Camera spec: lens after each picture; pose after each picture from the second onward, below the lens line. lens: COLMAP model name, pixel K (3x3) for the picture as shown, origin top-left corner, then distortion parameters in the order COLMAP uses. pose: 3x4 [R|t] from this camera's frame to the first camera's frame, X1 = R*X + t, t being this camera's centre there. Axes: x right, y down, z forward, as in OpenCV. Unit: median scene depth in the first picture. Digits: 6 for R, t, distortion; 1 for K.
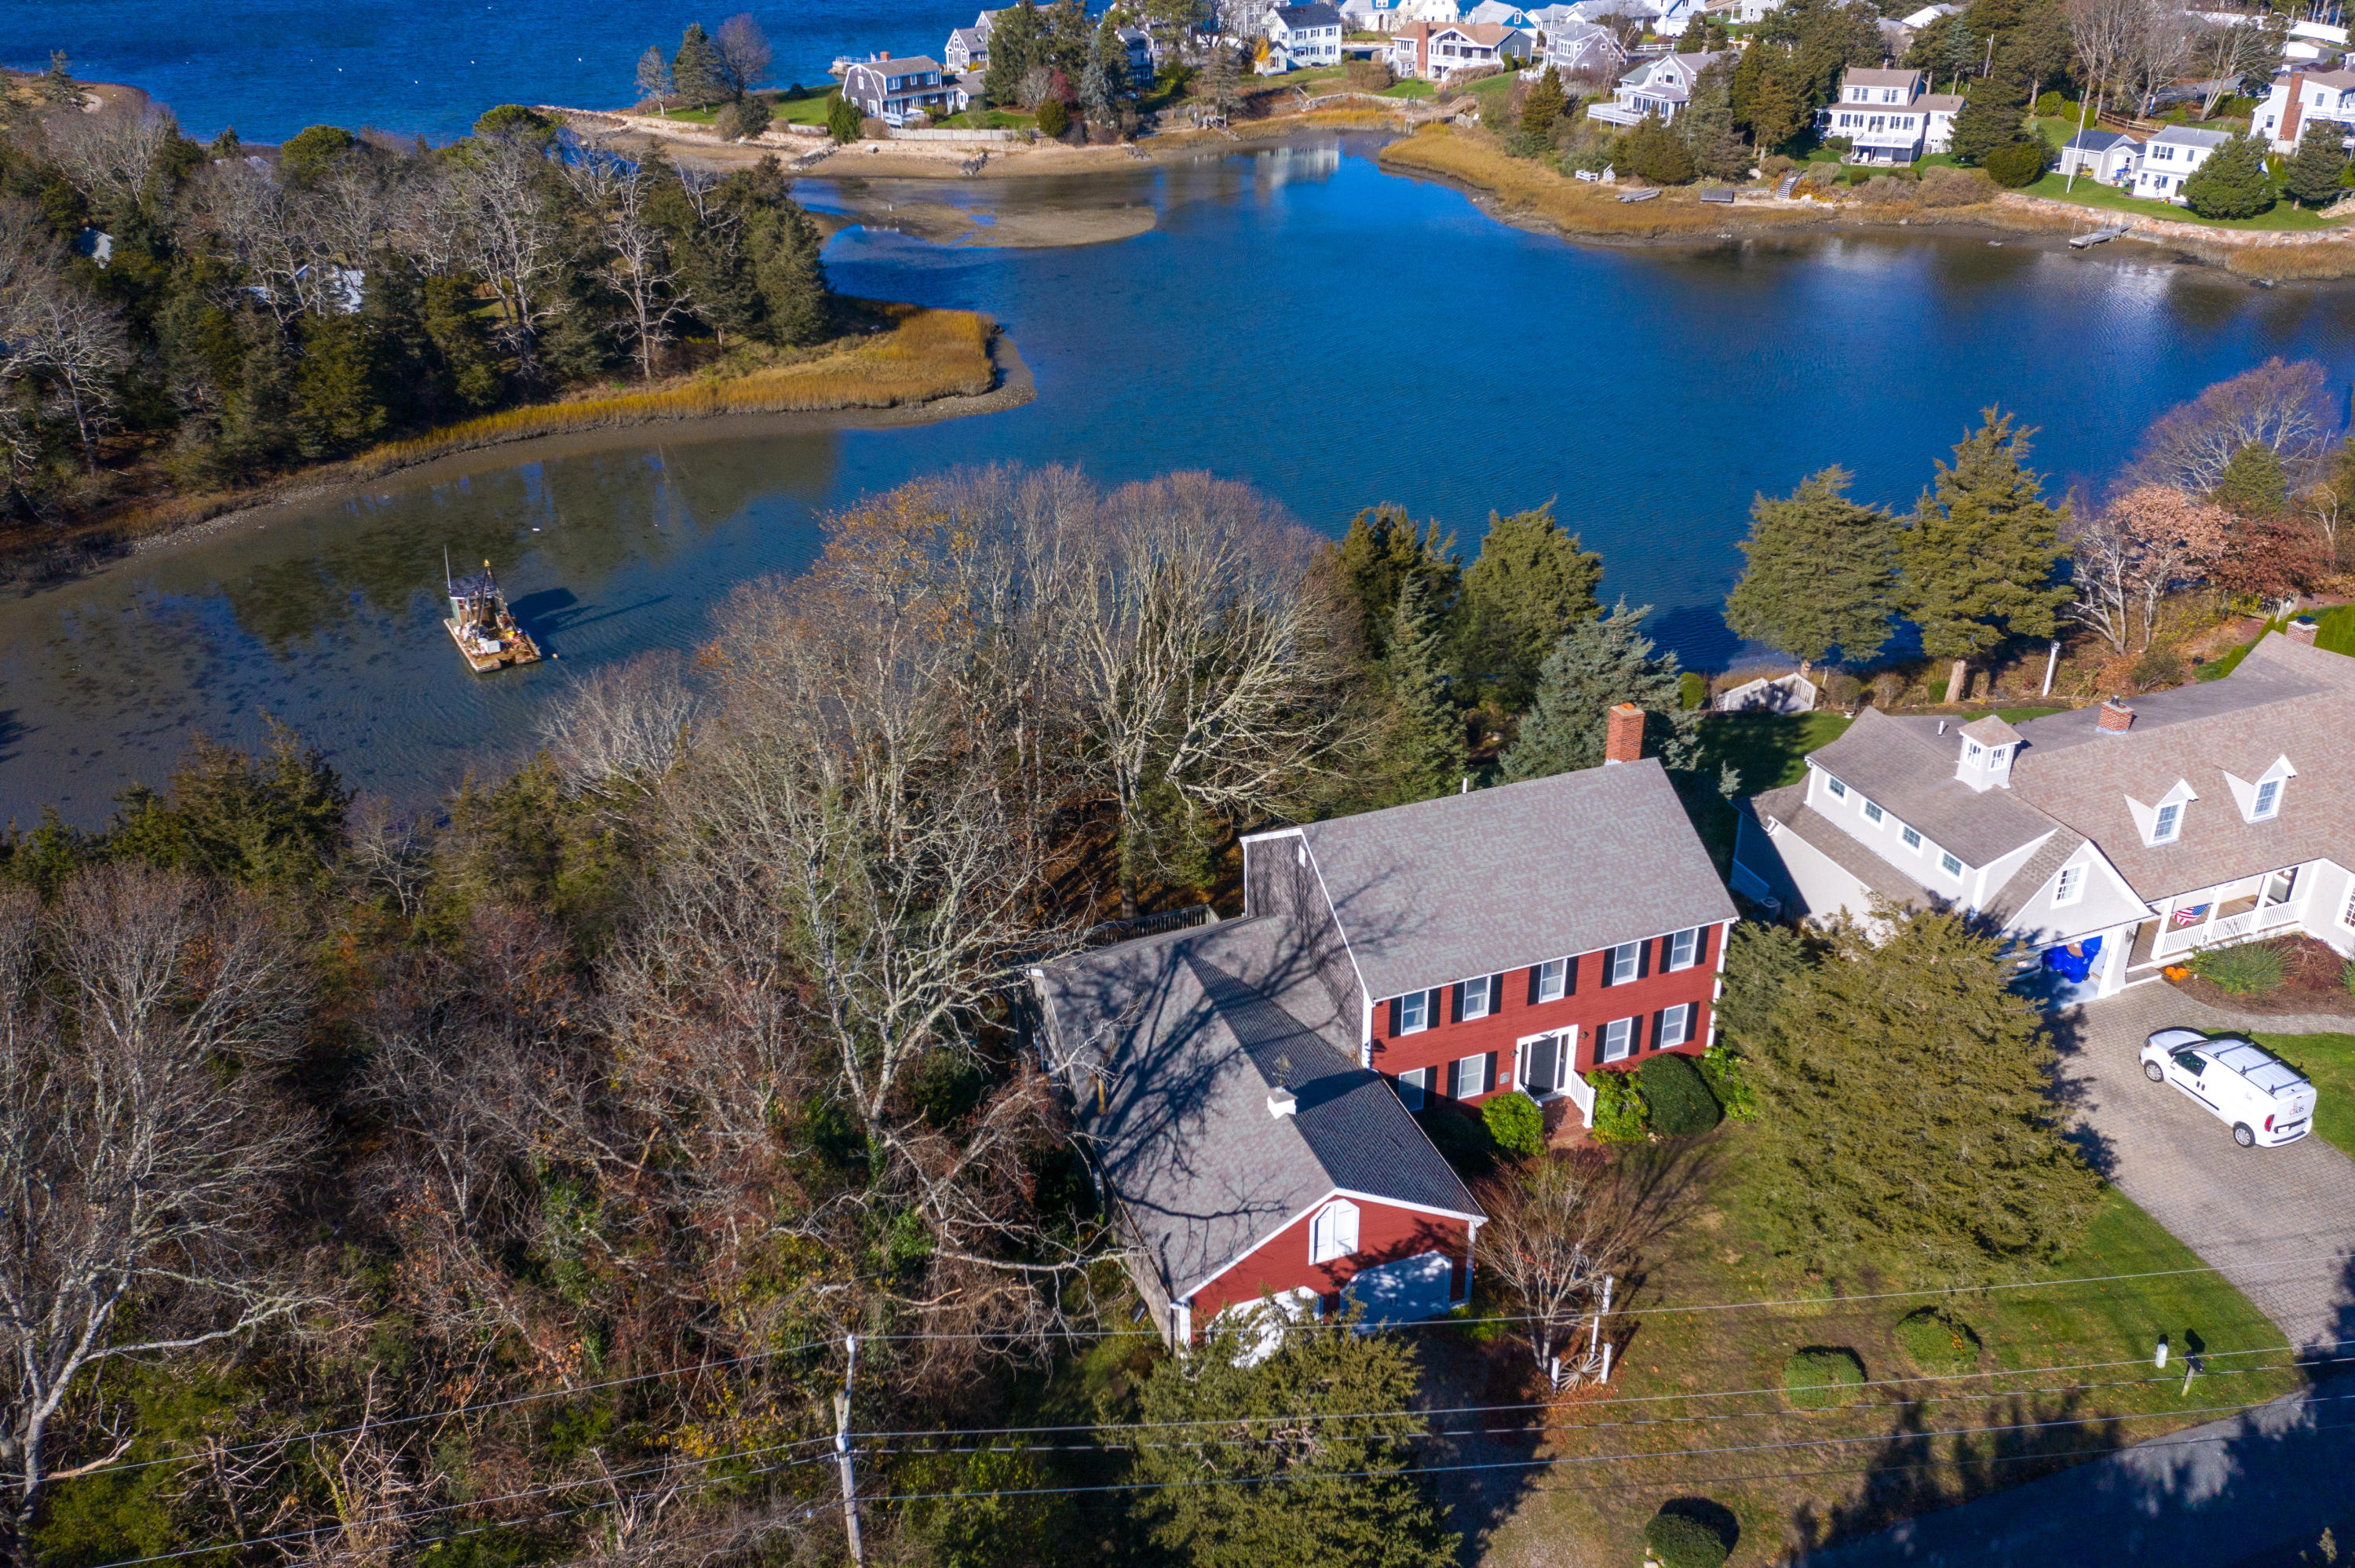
lens RADIAL K [[1894.3, 0, 1167.1], [0, 1894.3, 780.5], [0, 0, 1]] dist [-0.009605, 0.001395]
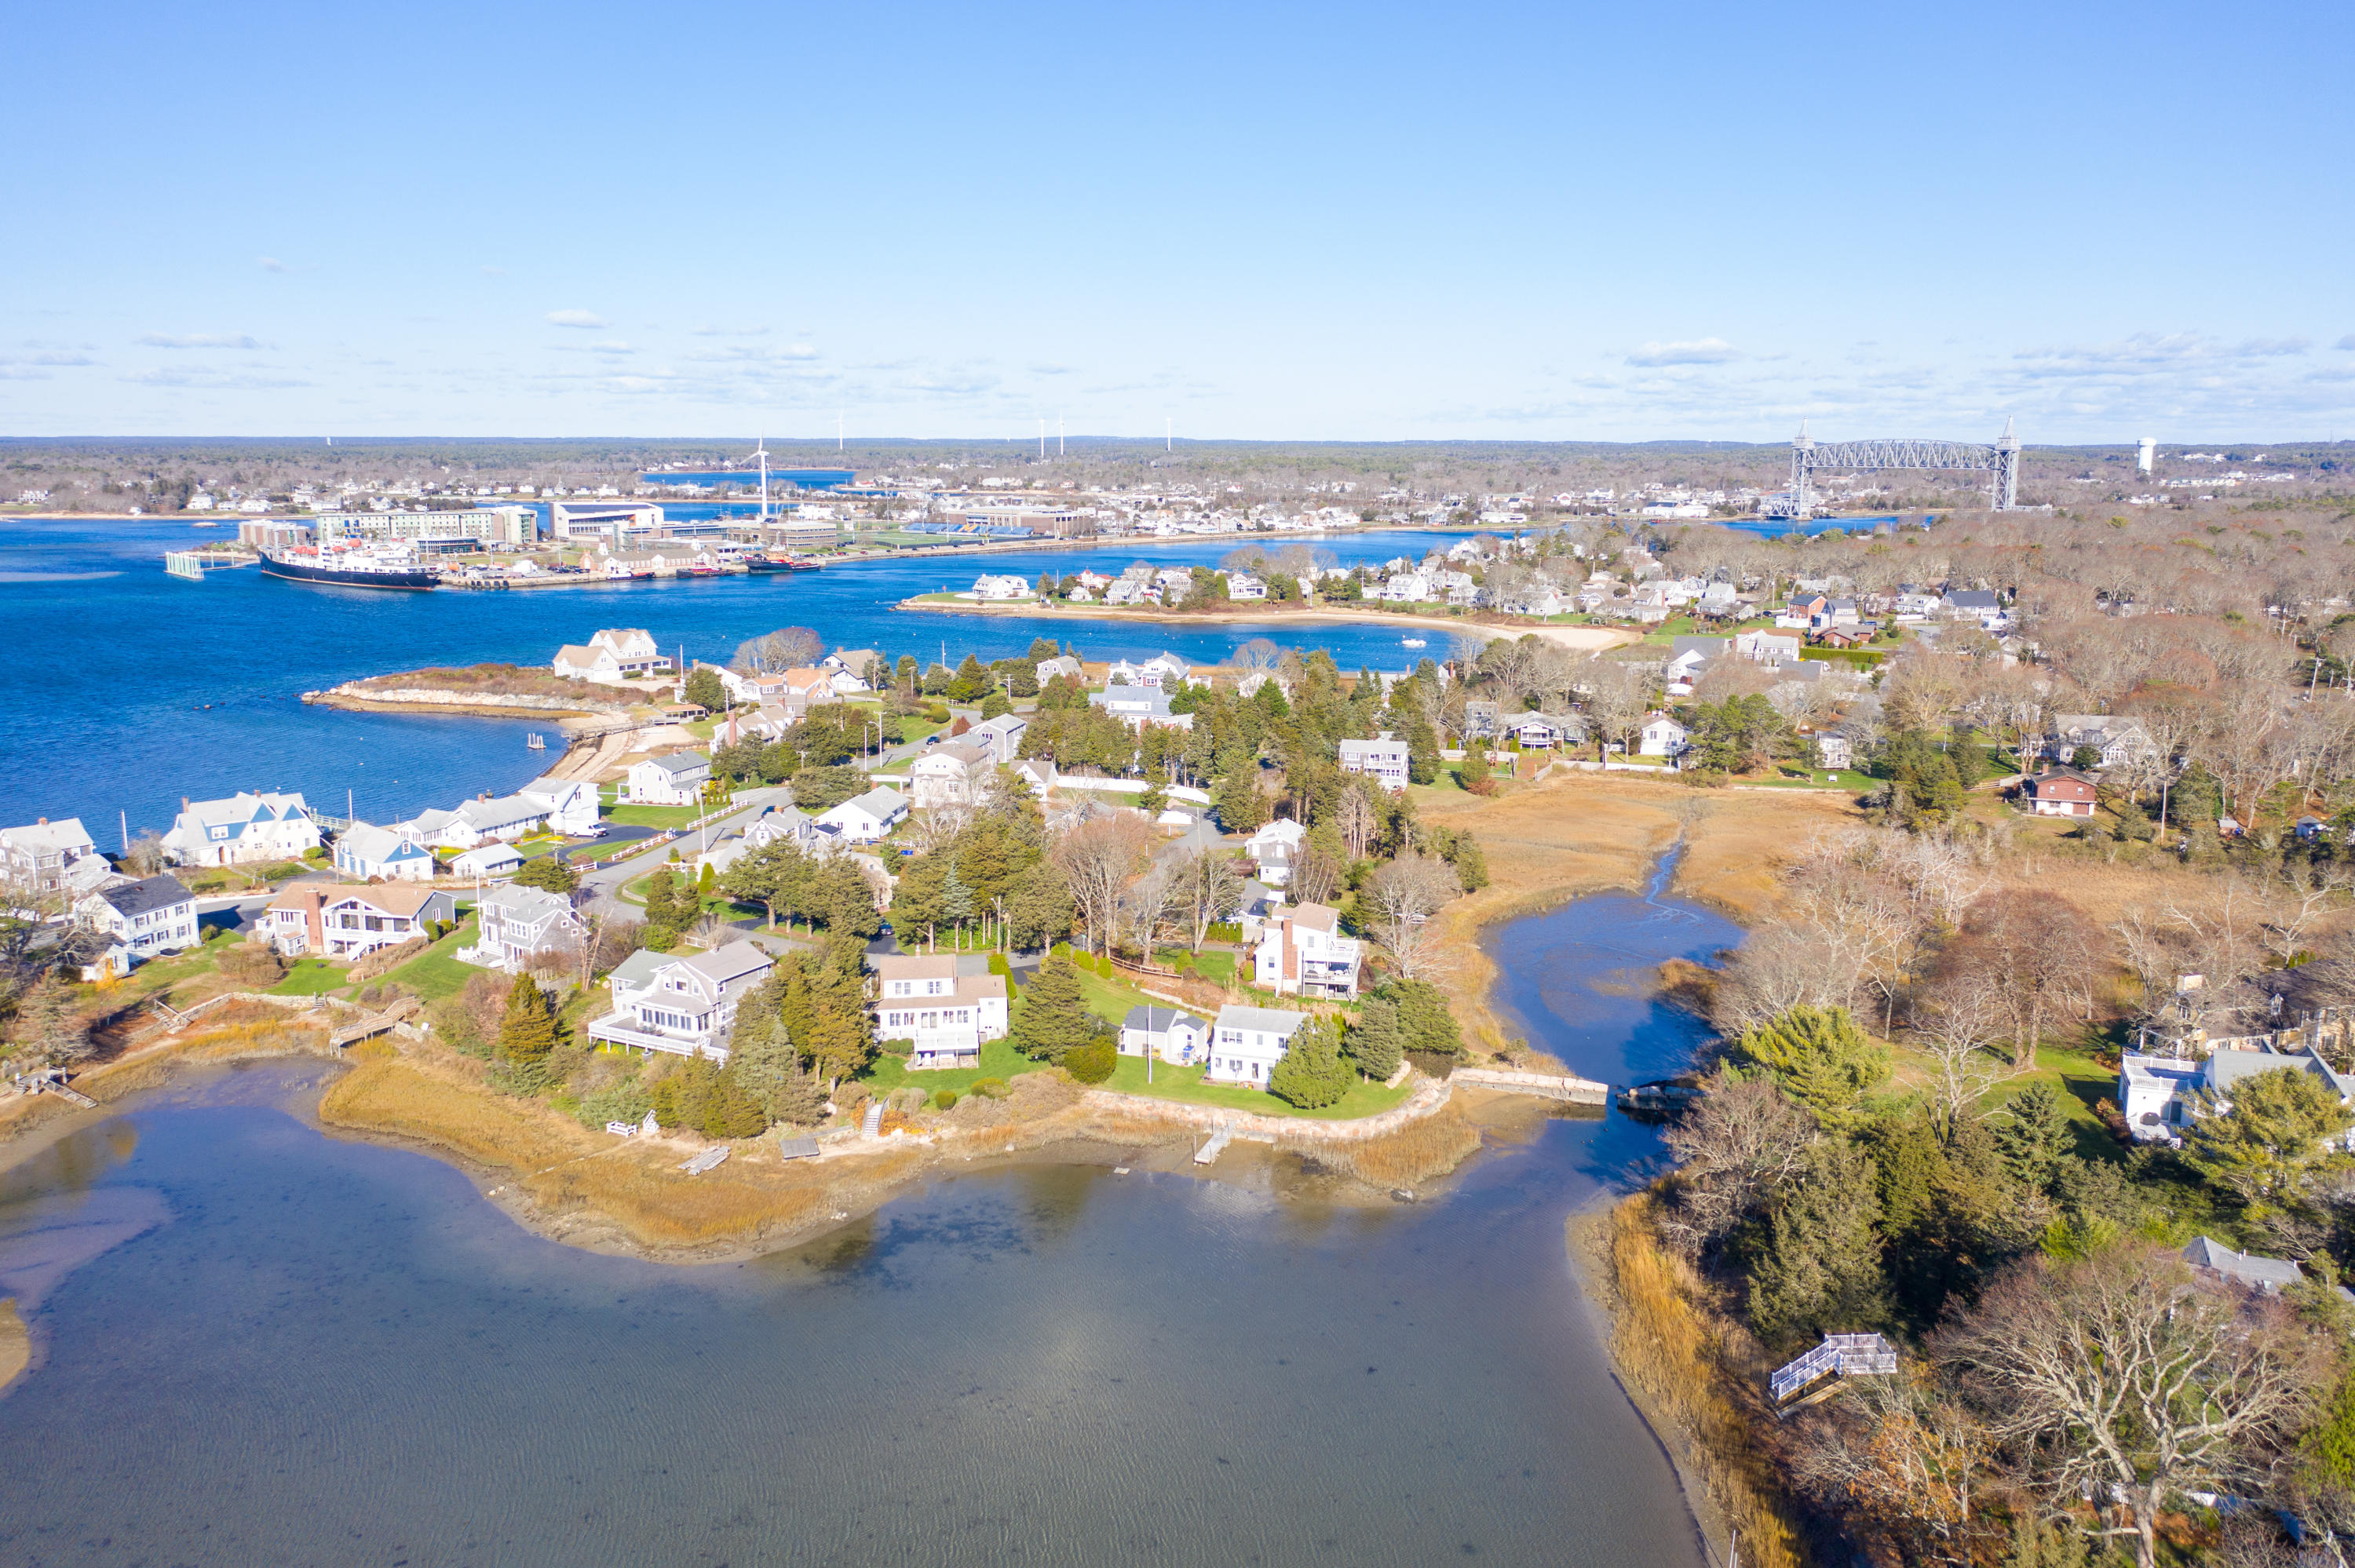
lens RADIAL K [[1850.8, 0, 1178.3], [0, 1850.8, 786.2], [0, 0, 1]] dist [-0.030630, -0.003498]
pose [[0.788150, -0.094868, 0.608128, -0.067187], [0.258638, 0.947628, -0.187371, -0.277251], [-0.558504, 0.304961, 0.771409, 0.226699]]
